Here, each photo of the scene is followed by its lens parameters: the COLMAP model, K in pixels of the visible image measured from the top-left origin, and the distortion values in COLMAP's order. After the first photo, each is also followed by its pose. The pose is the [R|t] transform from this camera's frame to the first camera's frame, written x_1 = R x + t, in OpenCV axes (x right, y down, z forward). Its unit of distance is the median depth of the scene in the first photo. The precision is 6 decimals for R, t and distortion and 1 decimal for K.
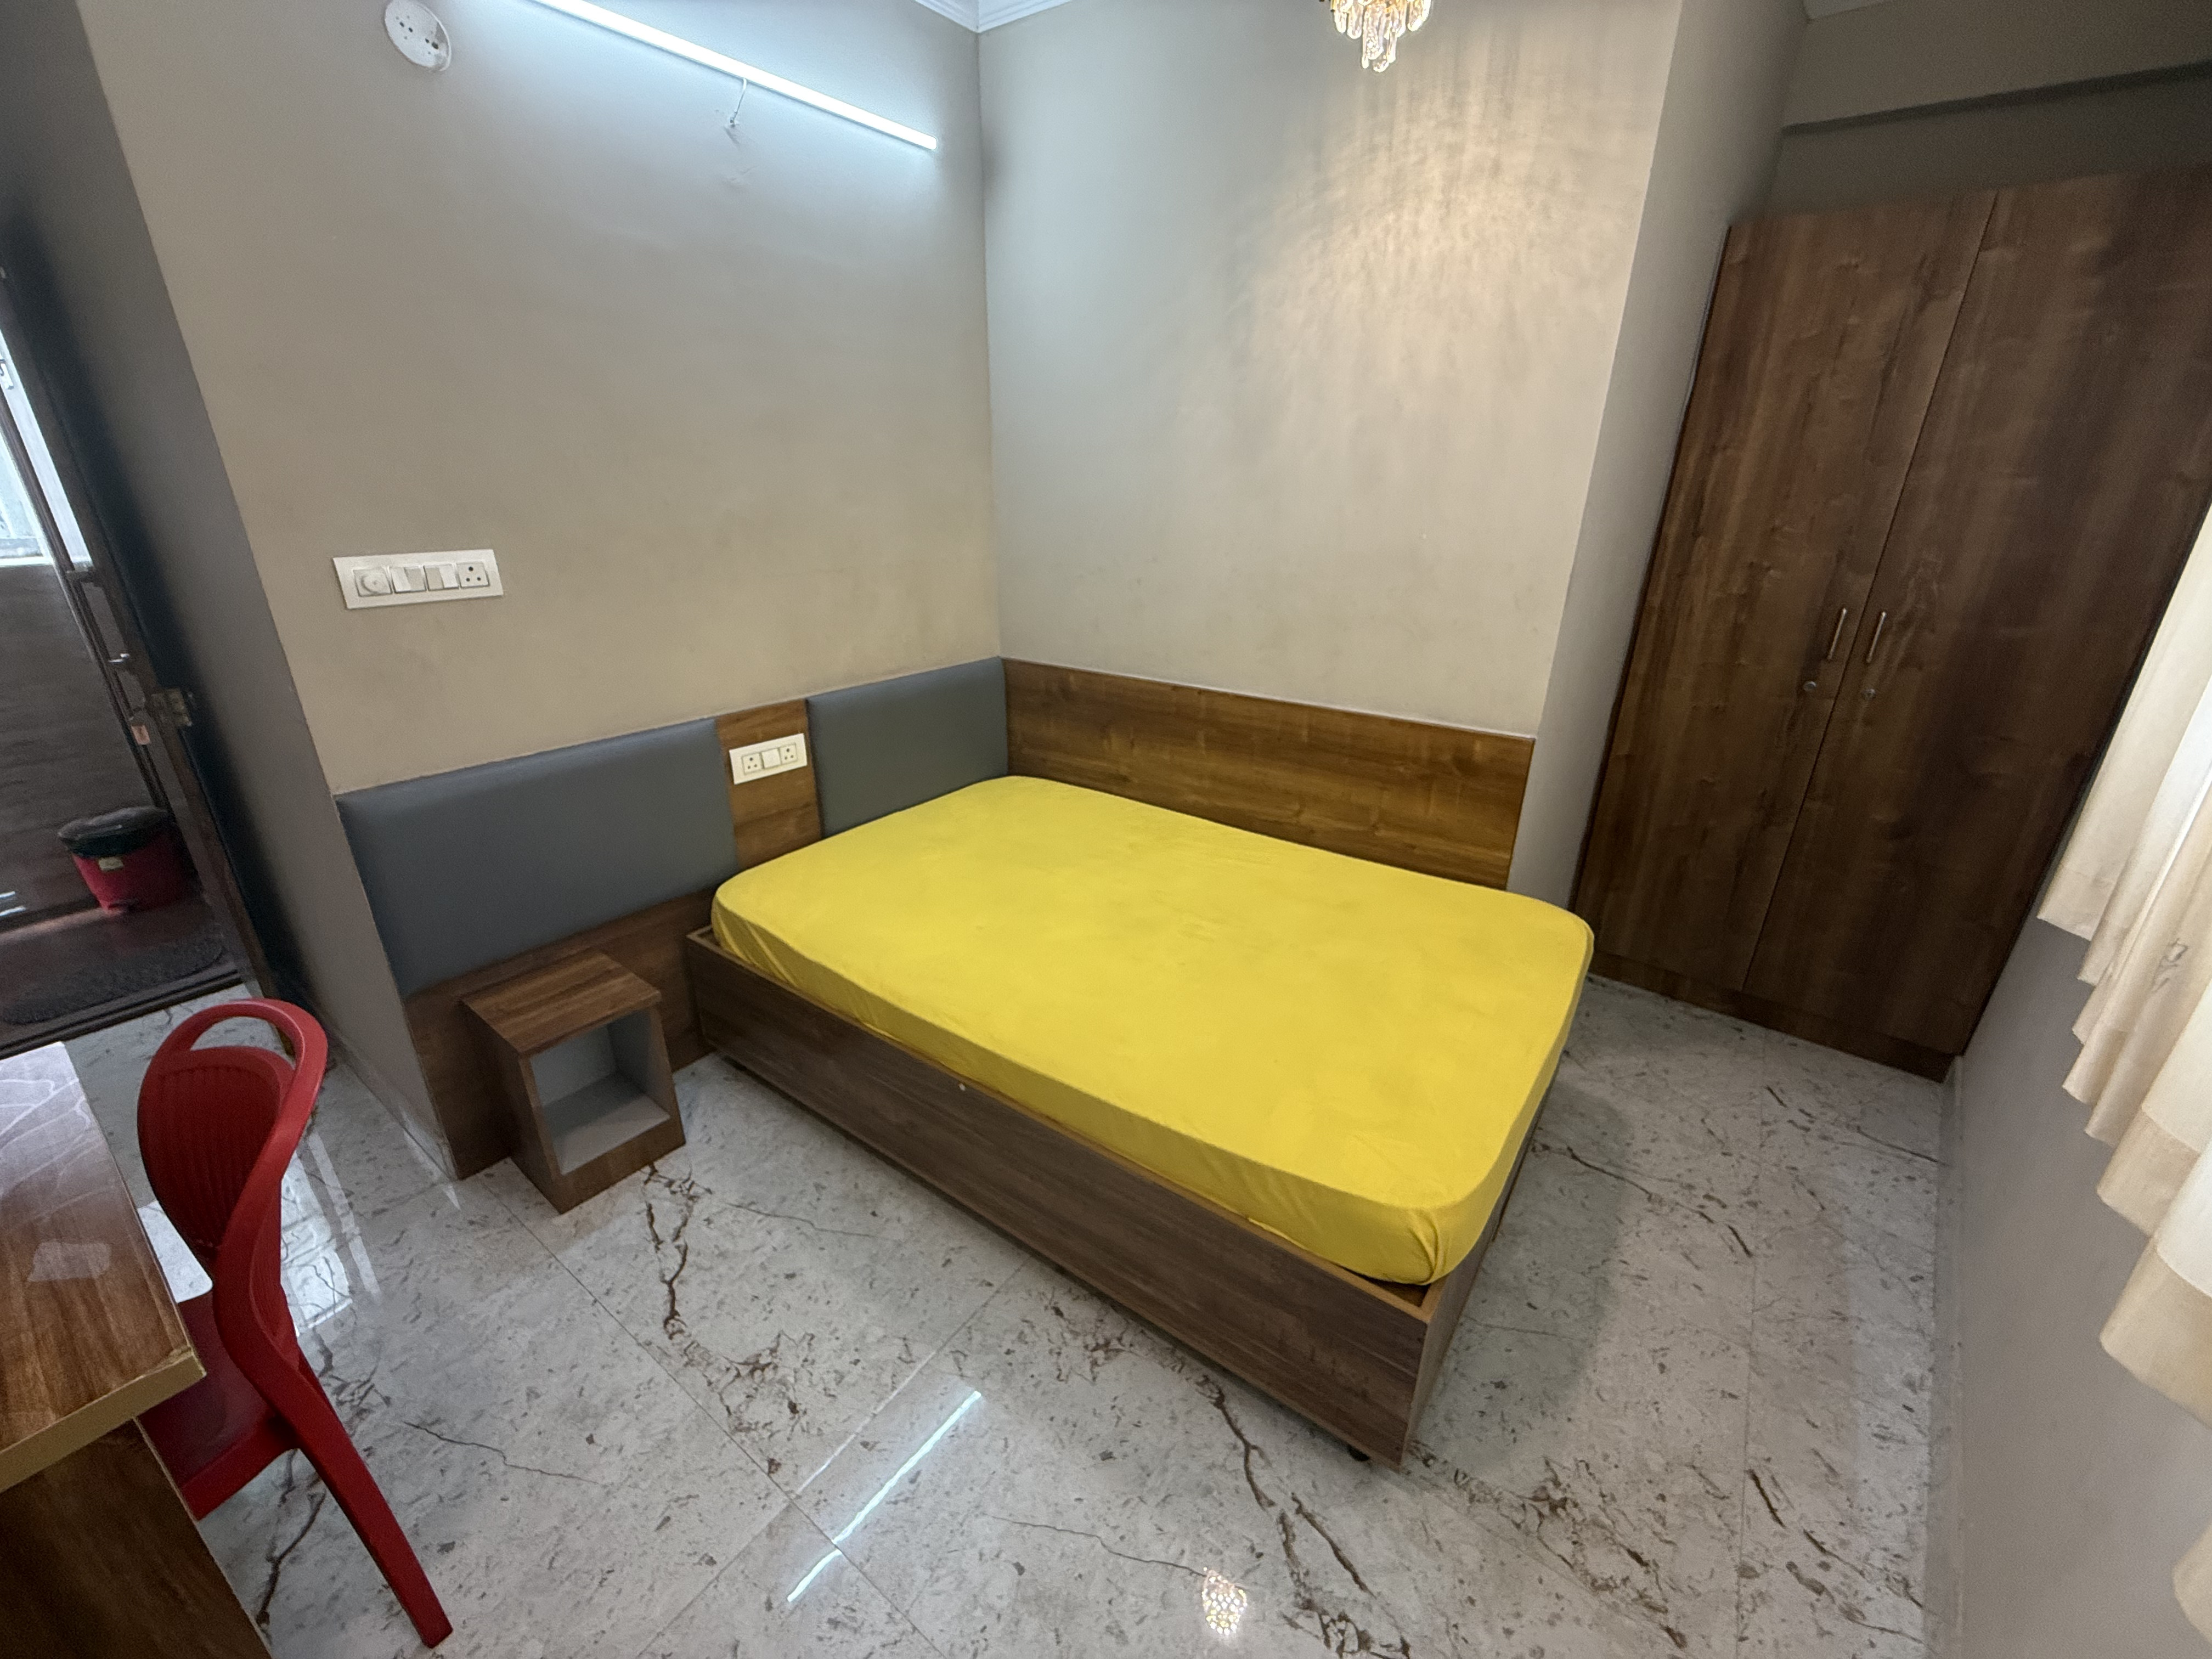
lens RADIAL K [[886.1, 0, 1098.1], [0, 886.1, 826.9], [0, 0, 1]] dist [-0.002145, 0.000273]
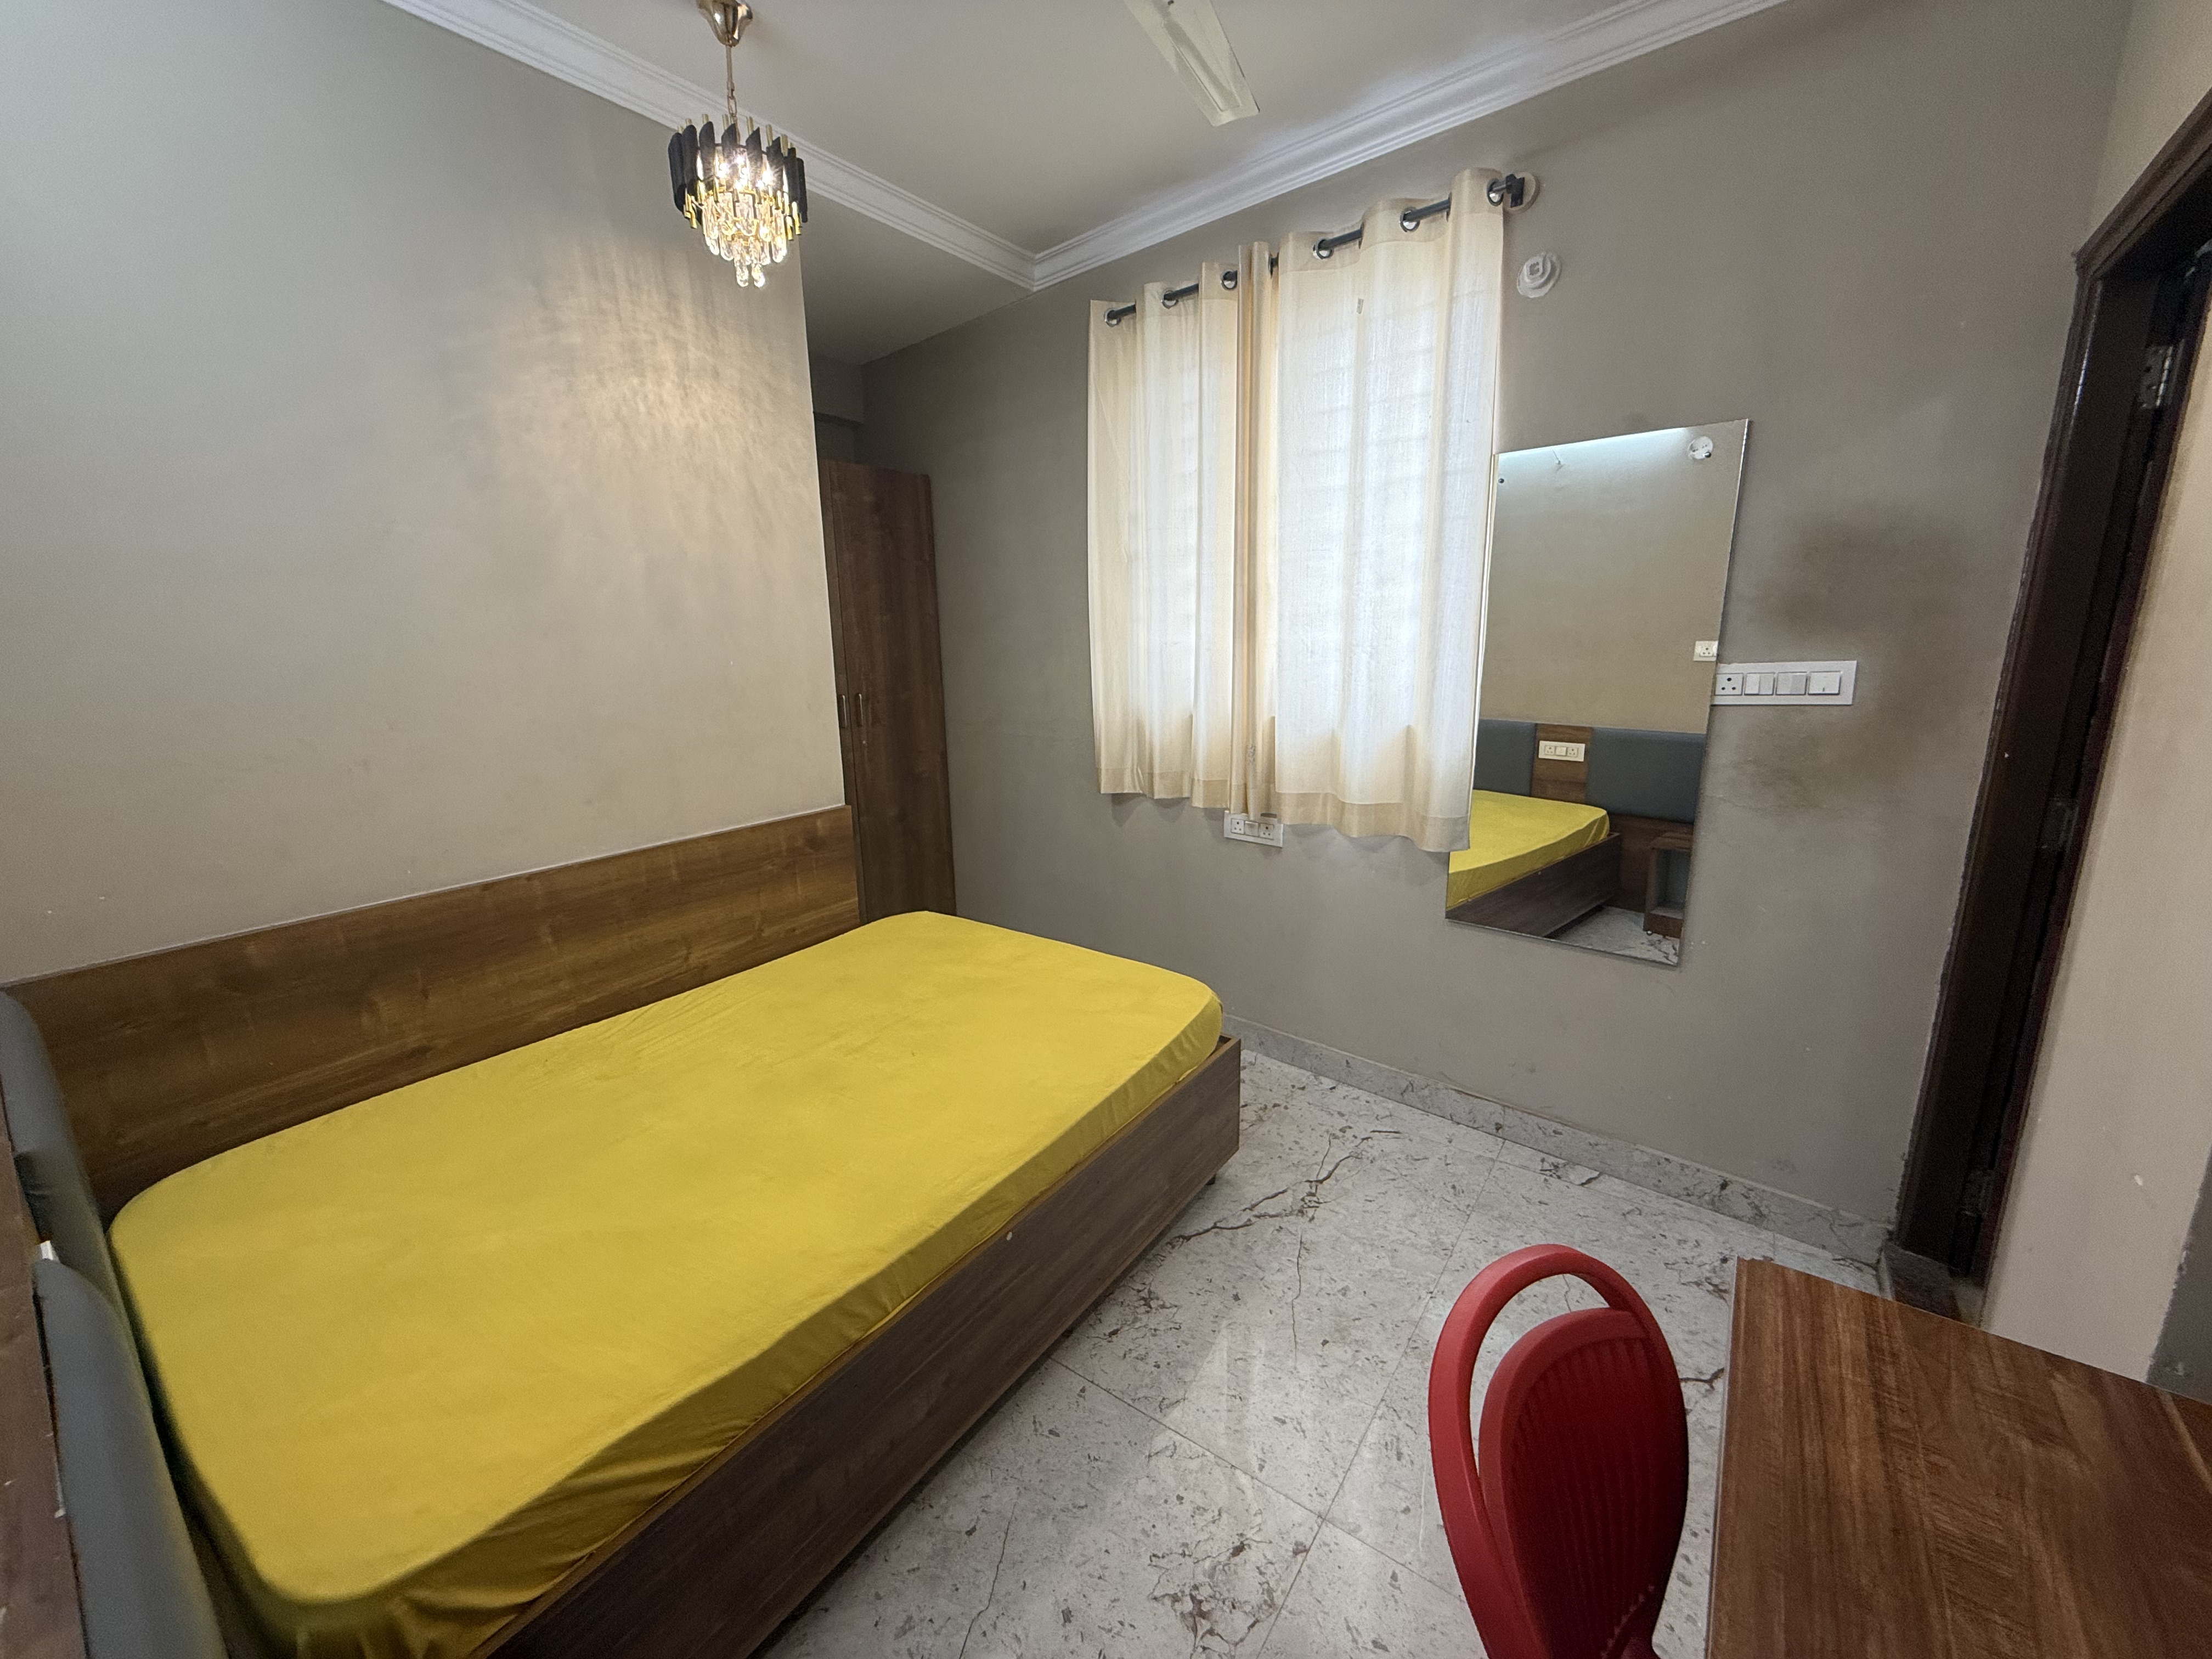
lens RADIAL K [[886.1, 0, 1101.2], [0, 886.1, 824.8], [0, 0, 1]] dist [-0.002145, 0.000273]
pose [[-0.005385, -0.223453, 0.974700, -0.842240], [0.387222, 0.898205, 0.208056, -0.213619], [-0.921971, 0.378546, 0.081689, 0.602134]]
